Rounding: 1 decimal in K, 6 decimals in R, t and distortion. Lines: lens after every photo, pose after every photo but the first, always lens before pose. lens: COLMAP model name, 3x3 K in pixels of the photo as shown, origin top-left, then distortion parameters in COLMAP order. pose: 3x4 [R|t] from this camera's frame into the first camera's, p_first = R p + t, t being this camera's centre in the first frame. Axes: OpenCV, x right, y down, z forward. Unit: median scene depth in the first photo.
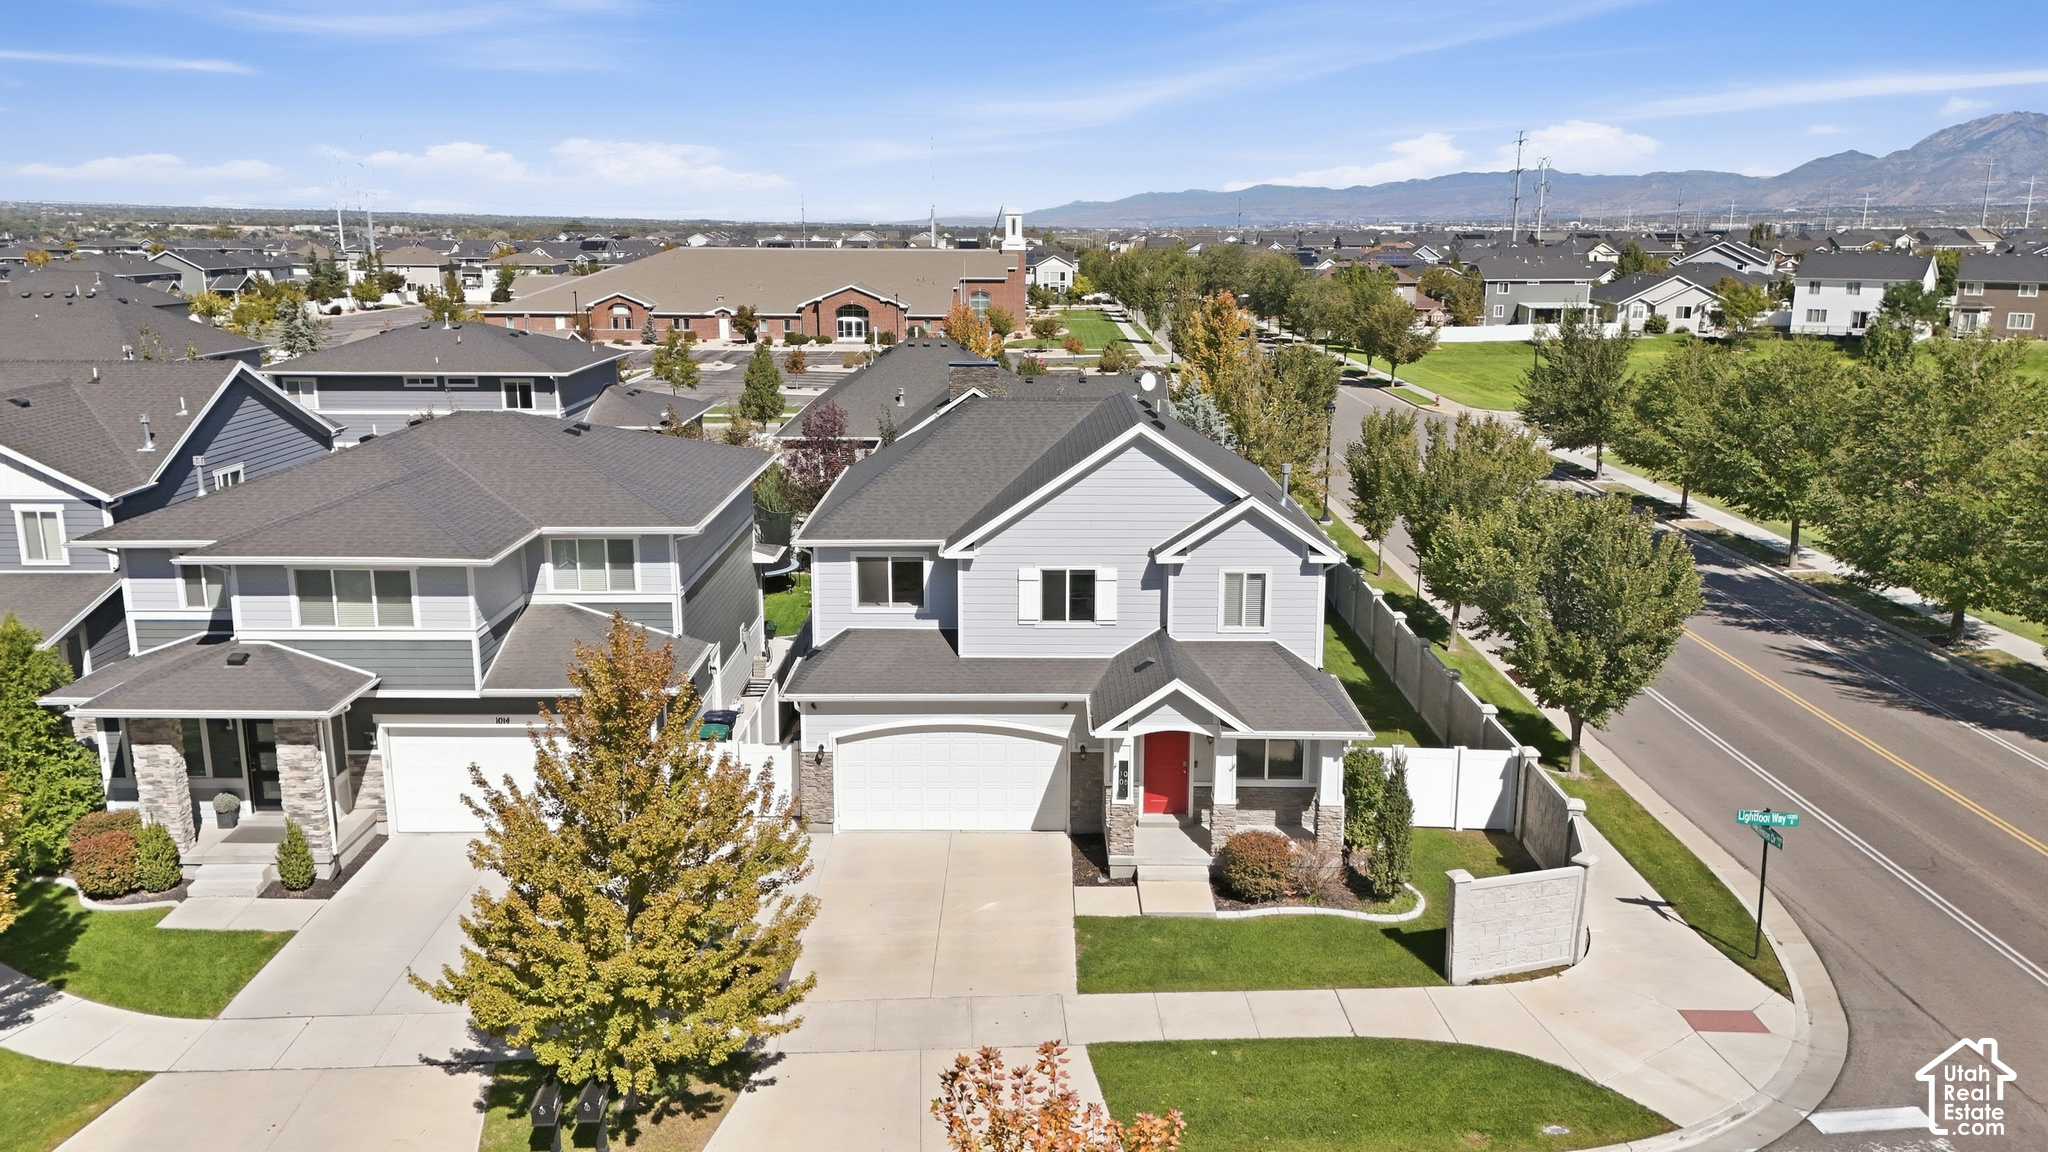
lens RADIAL K [[1506.1, 0, 1026.6], [0, 1506.1, 580.2], [0, 0, 1]] dist [0.071468, -0.066801]
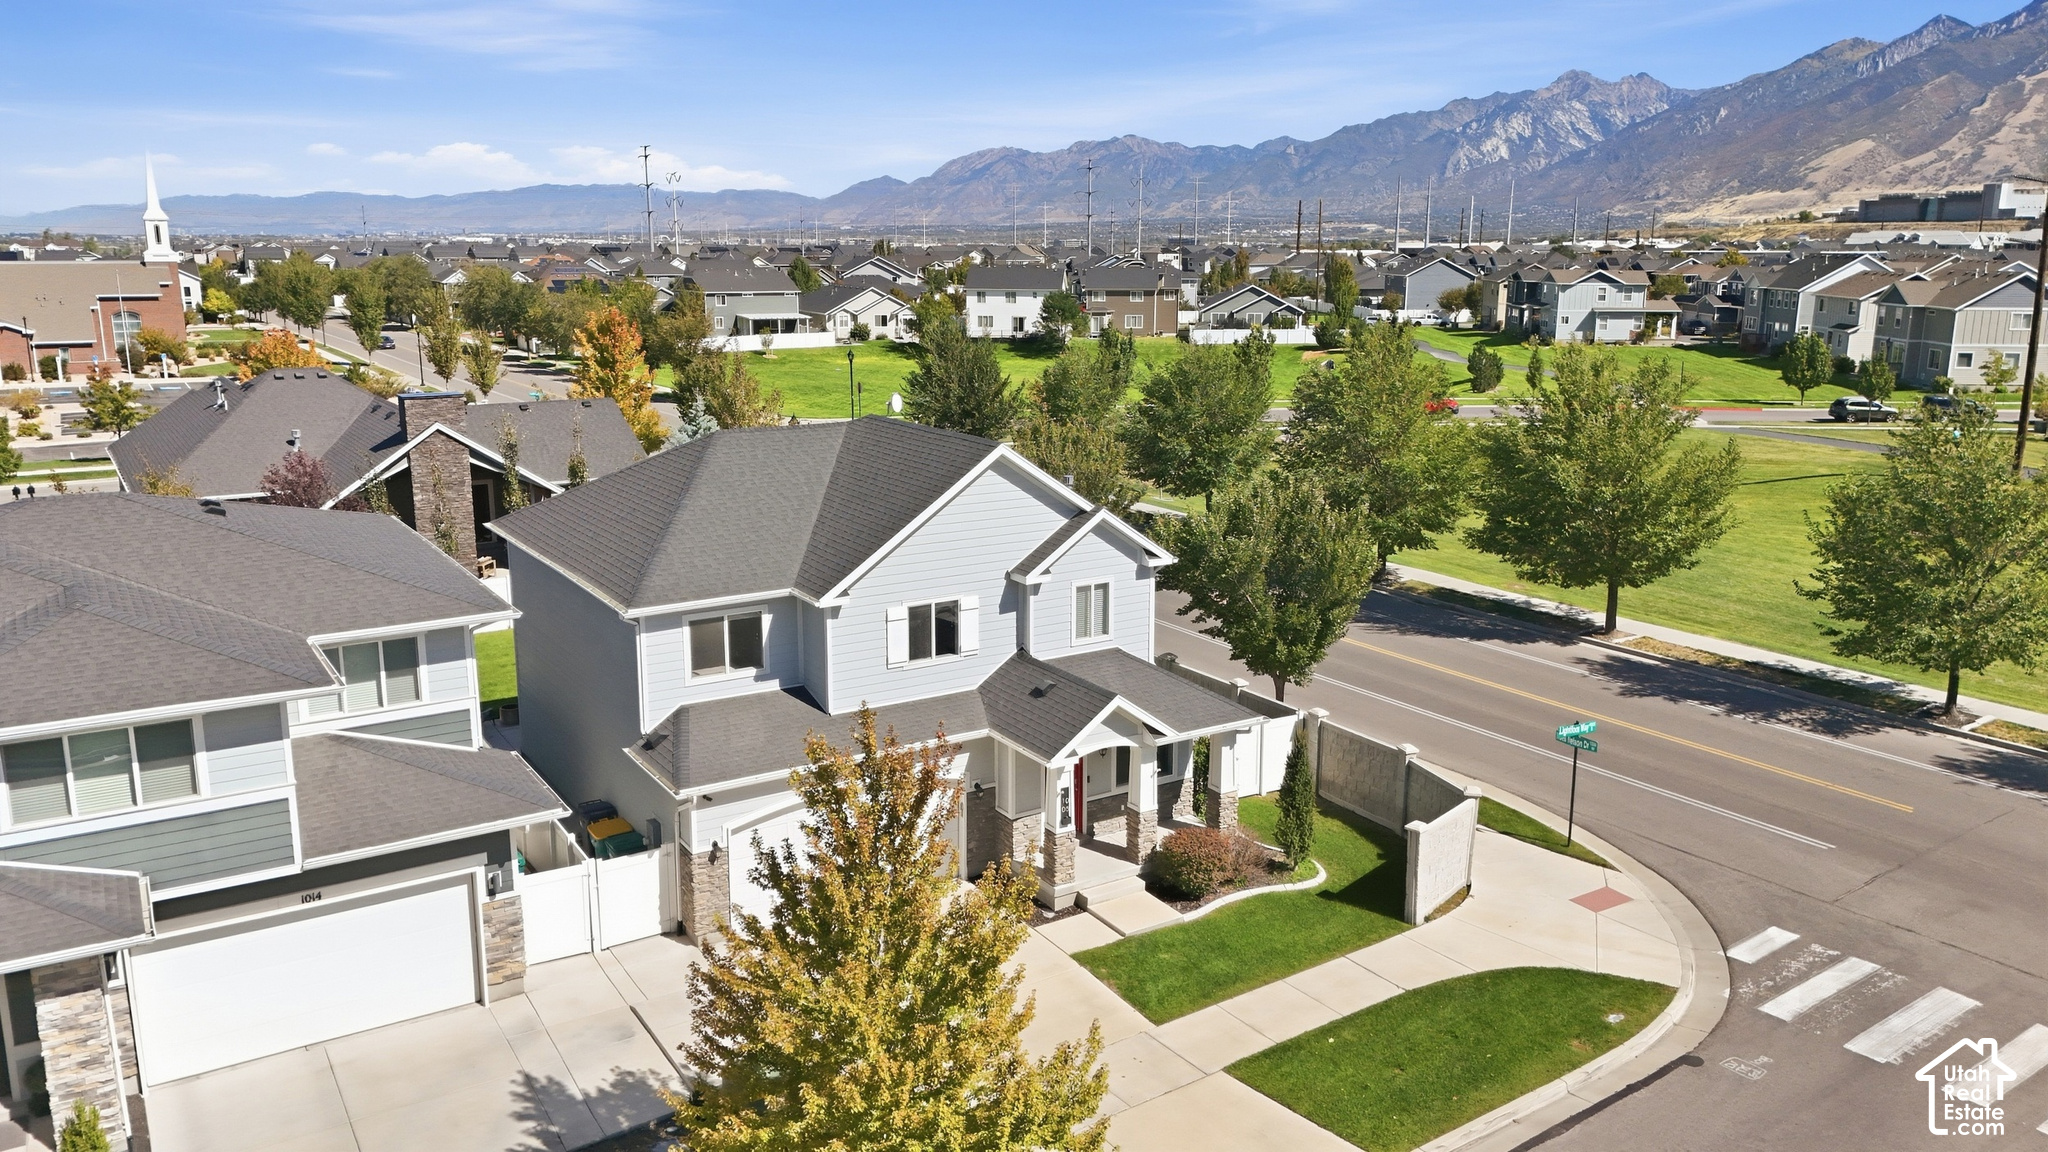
lens RADIAL K [[1506.1, 0, 1033.4], [0, 1506.1, 575.6], [0, 0, 1]] dist [0.071468, -0.066801]
pose [[0.840362, -0.116564, 0.529344, -0.403644], [0.122064, 0.992215, 0.024708, -0.038678], [-0.528103, 0.043850, 0.848048, 0.154711]]
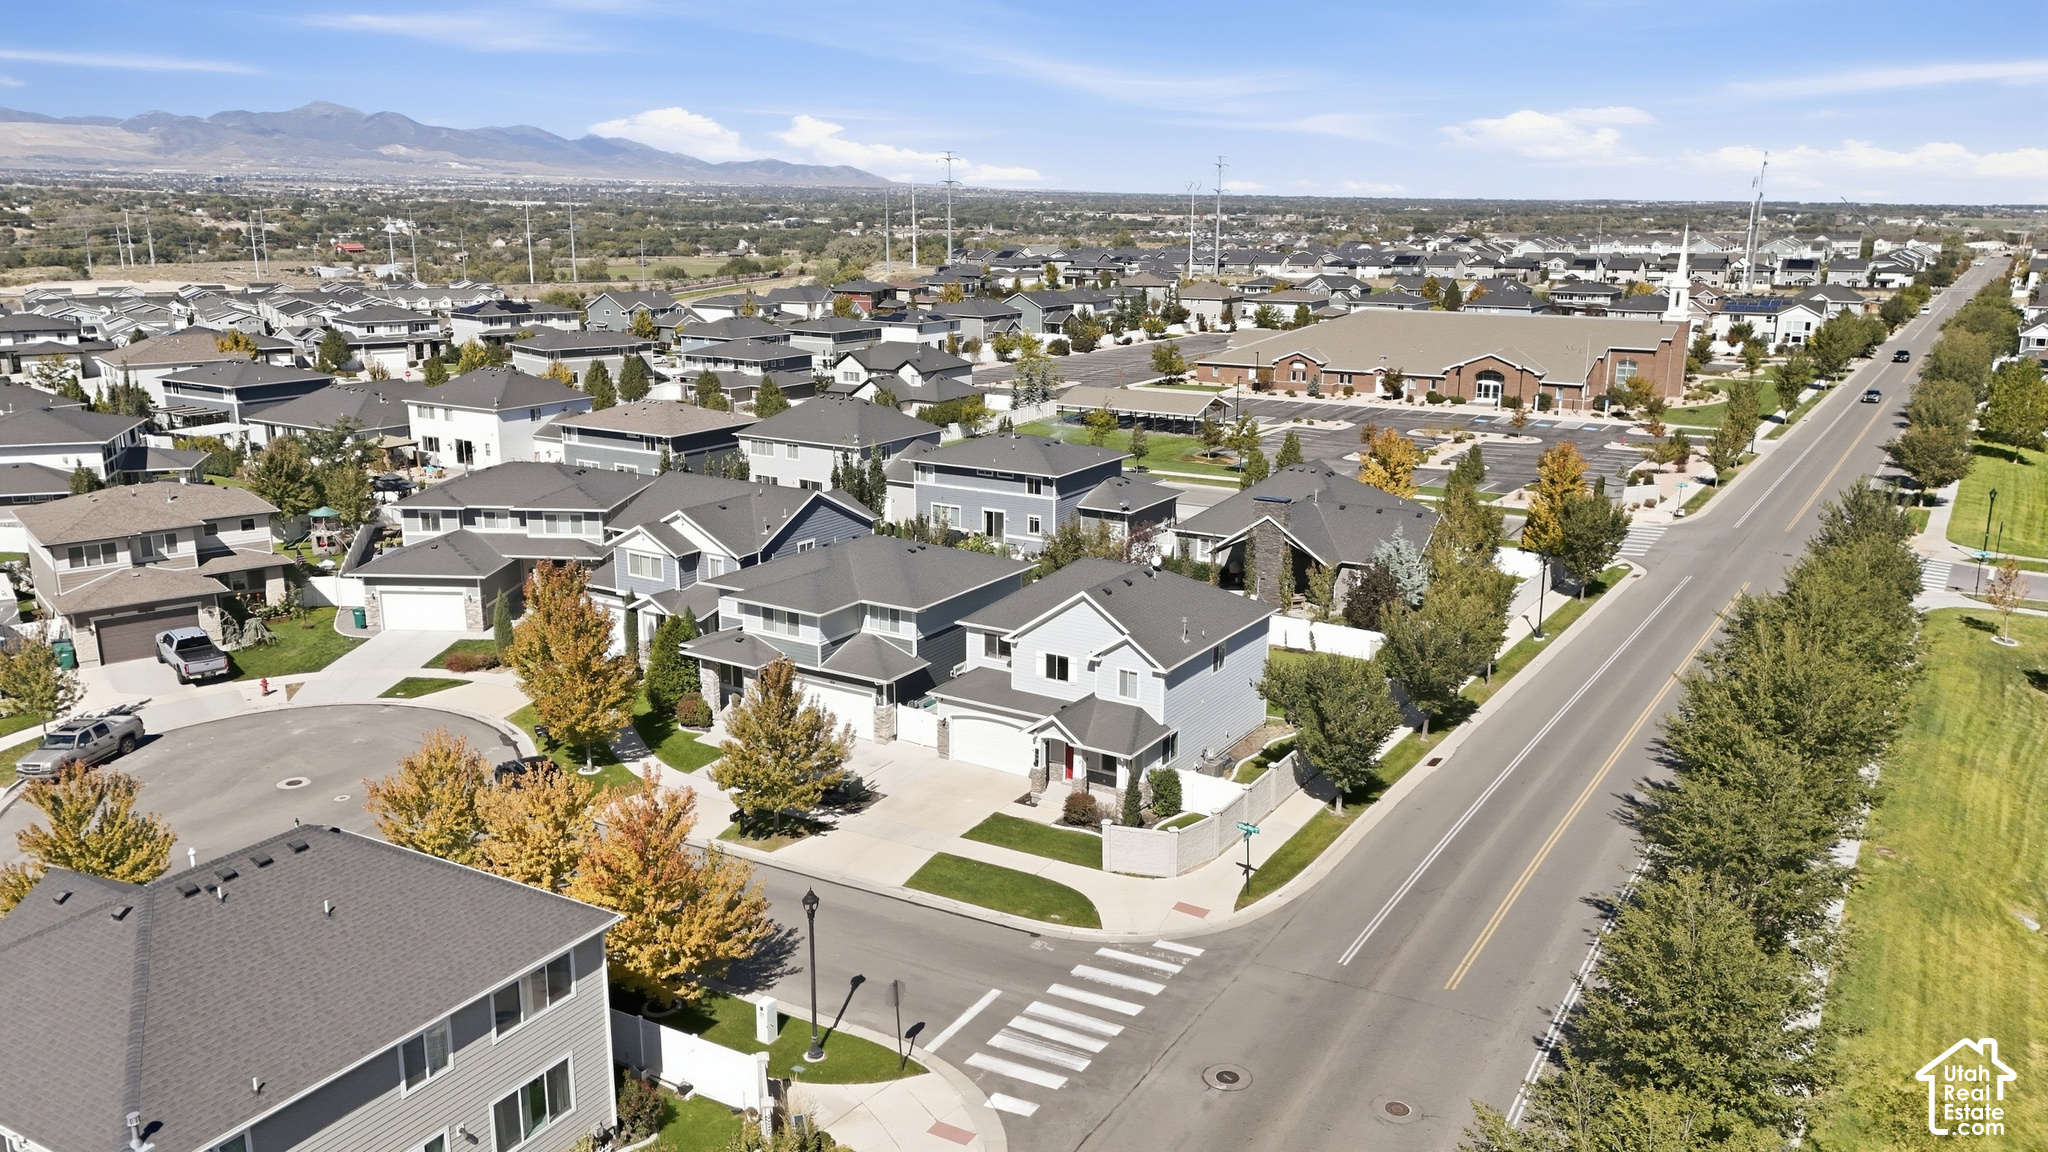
lens RADIAL K [[1506.1, 0, 1023.0], [0, 1506.1, 572.4], [0, 0, 1]] dist [0.071468, -0.066801]
pose [[0.846386, 0.126932, -0.517222, 0.999601], [-0.122798, 0.991526, 0.042383, -0.193423], [0.518219, 0.027641, 0.854801, -0.757591]]
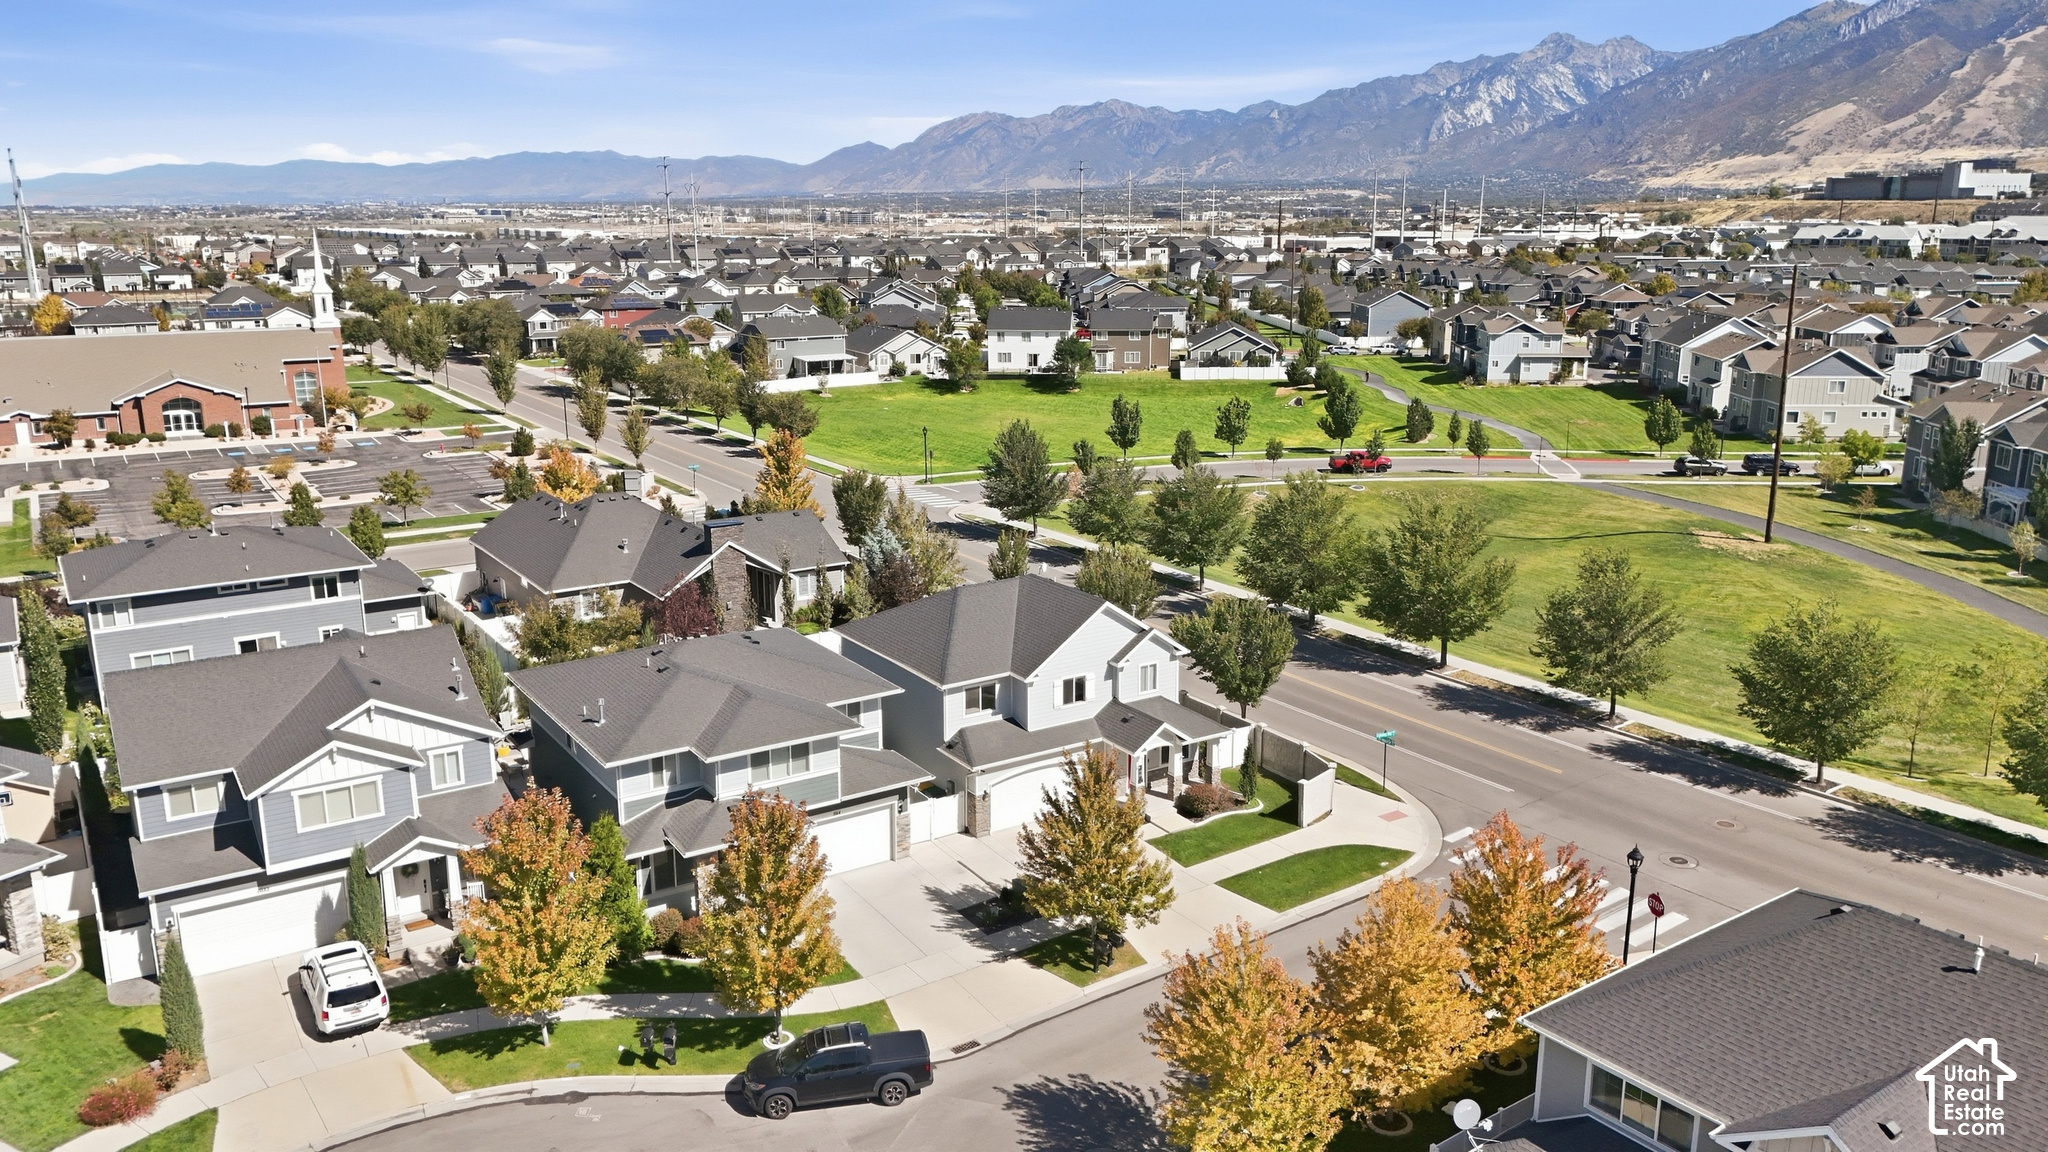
lens RADIAL K [[1506.1, 0, 1033.5], [0, 1506.1, 570.6], [0, 0, 1]] dist [0.071468, -0.066801]
pose [[0.834521, -0.131561, 0.535039, -1.022017], [0.128113, 0.990792, 0.043804, -0.232055], [-0.535875, 0.031991, 0.843691, -0.627778]]
